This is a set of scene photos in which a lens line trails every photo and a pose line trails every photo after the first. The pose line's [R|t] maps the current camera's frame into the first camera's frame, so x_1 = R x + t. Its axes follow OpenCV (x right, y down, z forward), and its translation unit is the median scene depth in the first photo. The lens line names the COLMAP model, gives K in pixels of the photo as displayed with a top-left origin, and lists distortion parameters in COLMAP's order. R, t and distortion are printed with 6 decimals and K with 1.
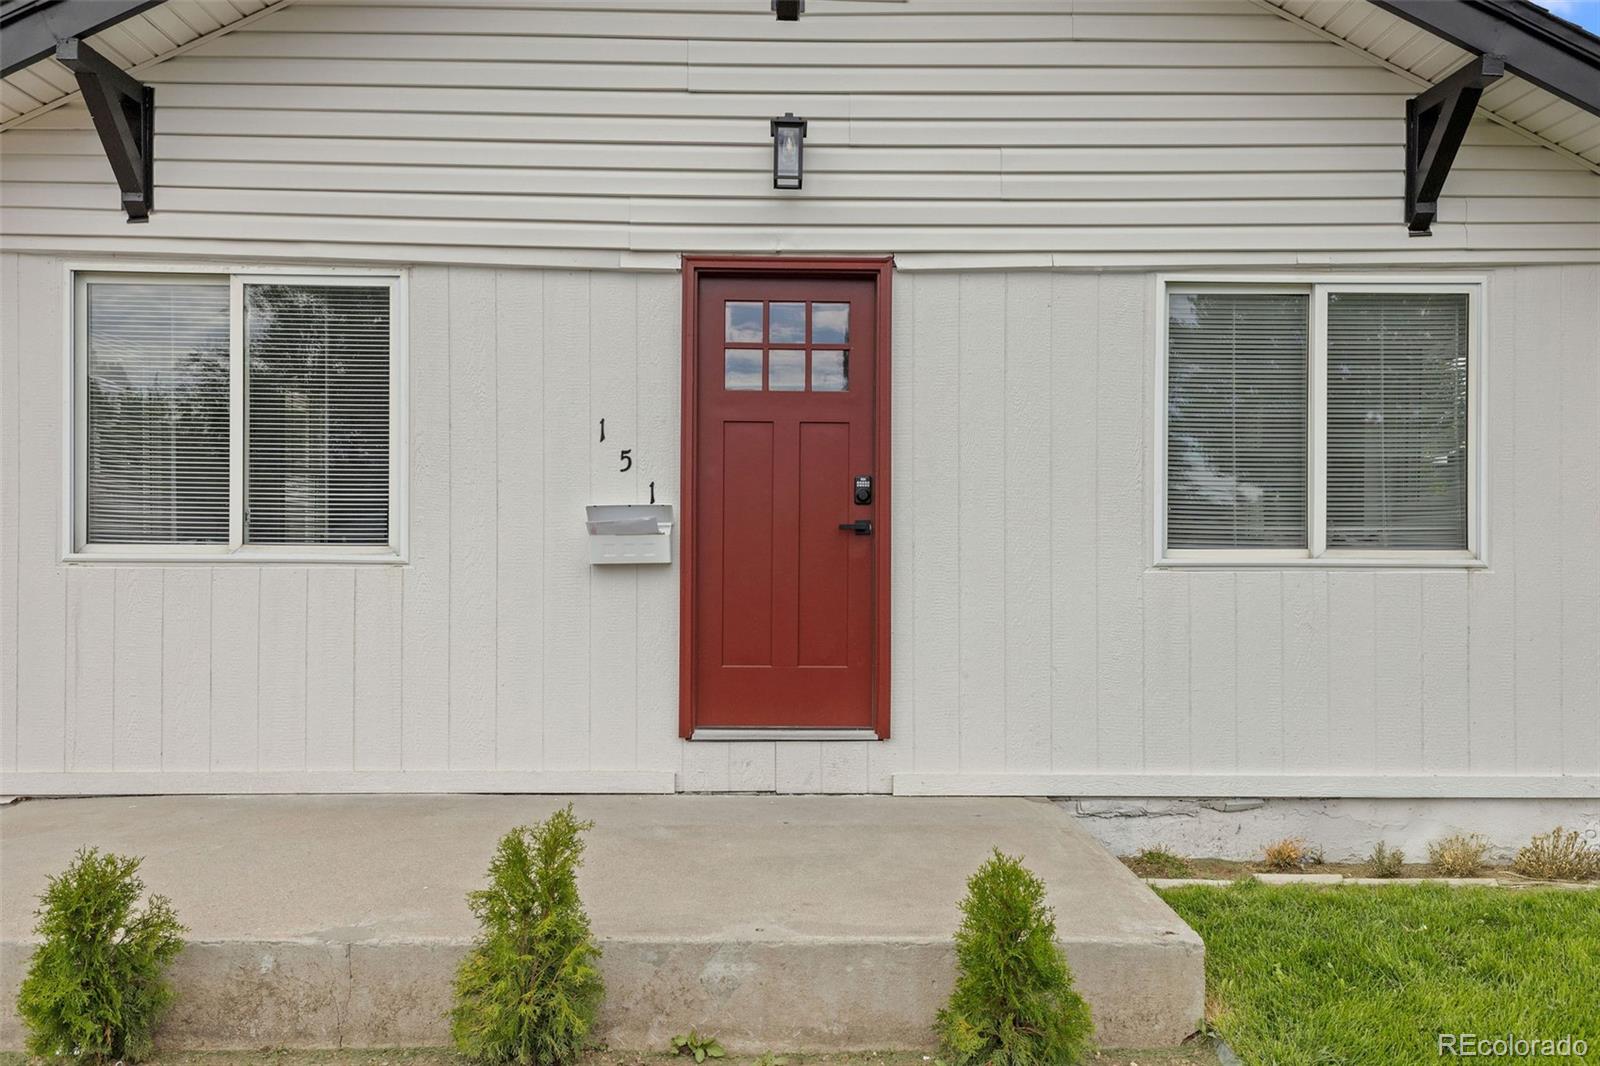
lens RADIAL K [[1207.1, 0, 798.5], [0, 1207.1, 539.8], [0, 0, 1]] dist [0.037641, -0.007048]
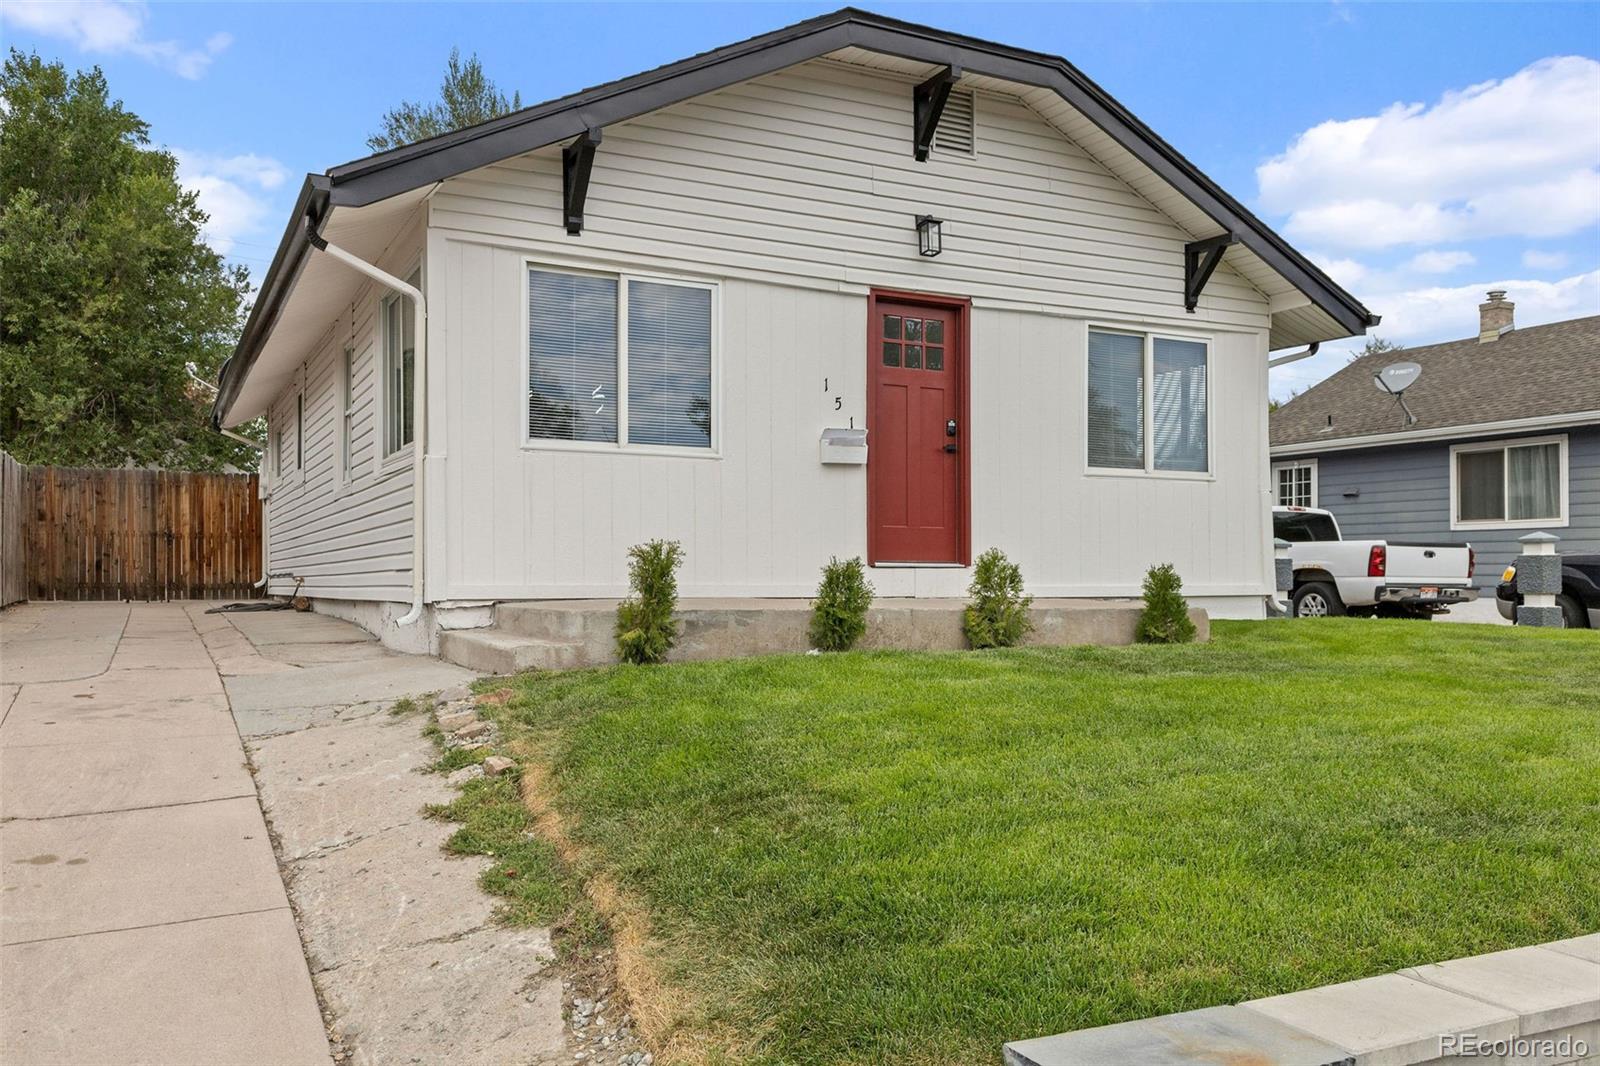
lens RADIAL K [[1326.6, 0, 805.2], [0, 1326.6, 534.1], [0, 0, 1]] dist [0.033729, 0.003302]
pose [[0.893535, 0.010966, 0.448860, -1.027016], [0.001363, 0.999631, -0.027137, 0.170183], [-0.448992, 0.024859, 0.893190, -0.649111]]
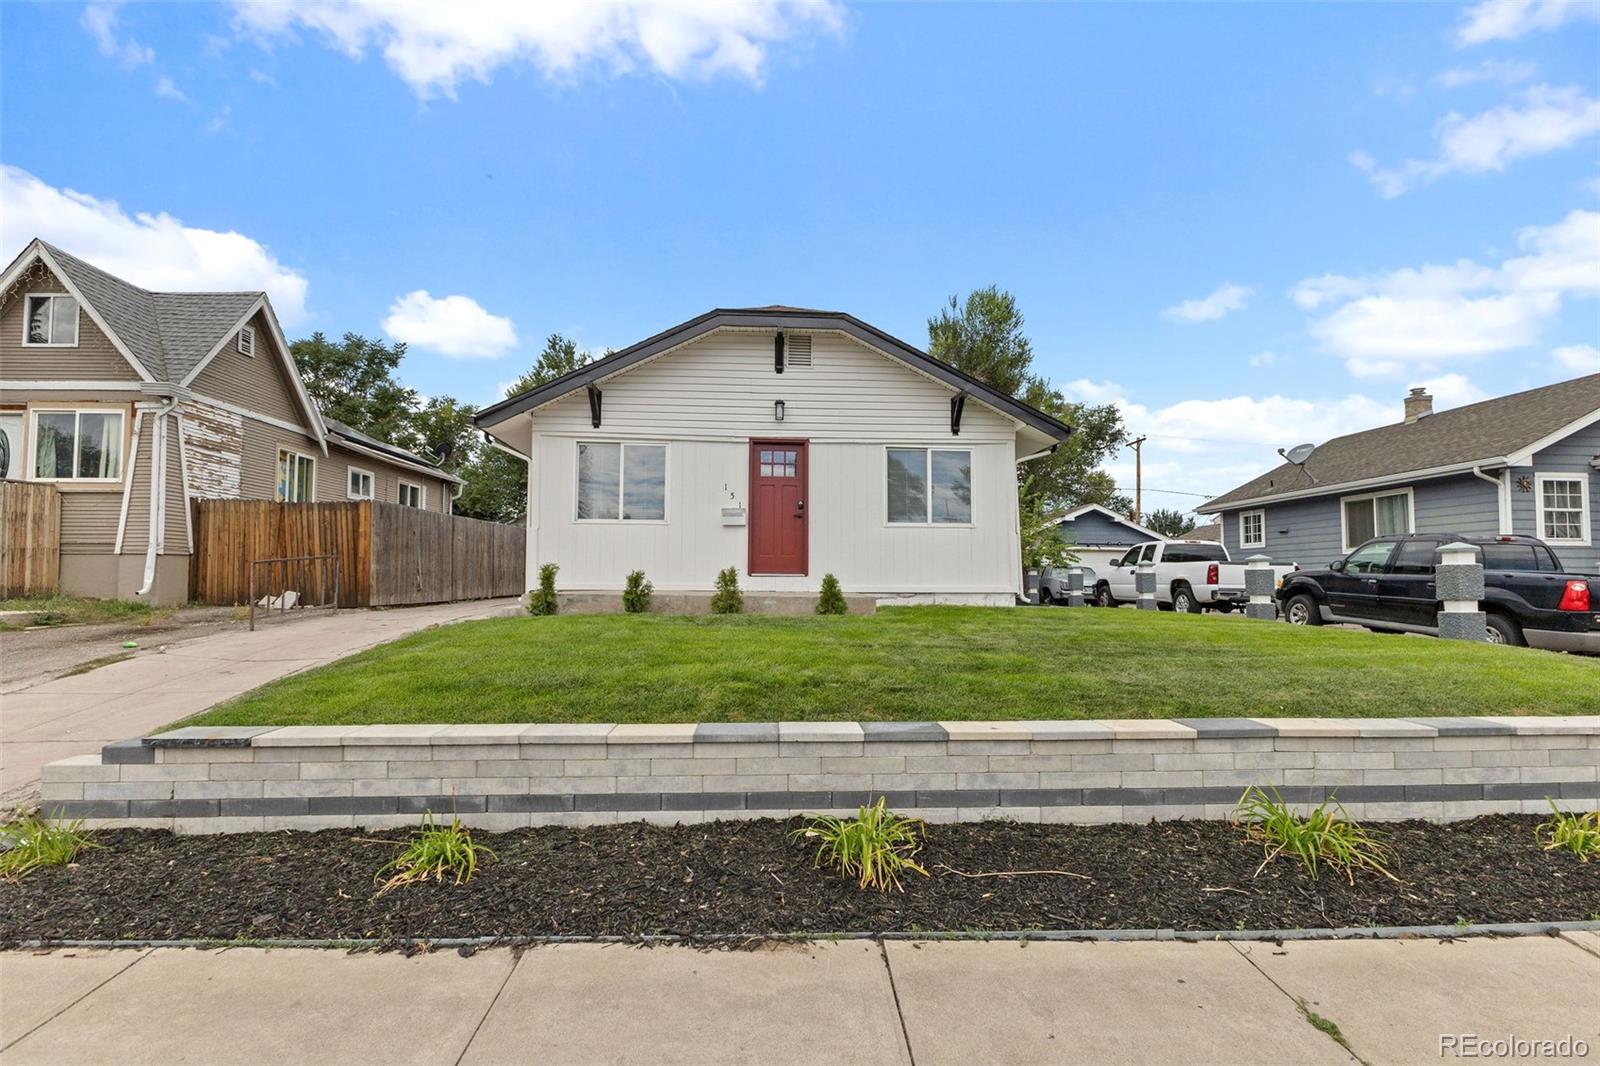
lens RADIAL K [[732.3, 0, 792.0], [0, 732.3, 534.8], [0, 0, 1]] dist [0.002864, -0.000008]
pose [[0.999183, 0.004654, 0.040154, -0.055976], [-0.002043, 0.997893, -0.064843, 0.184484], [-0.040372, 0.064708, 0.997087, -1.113498]]
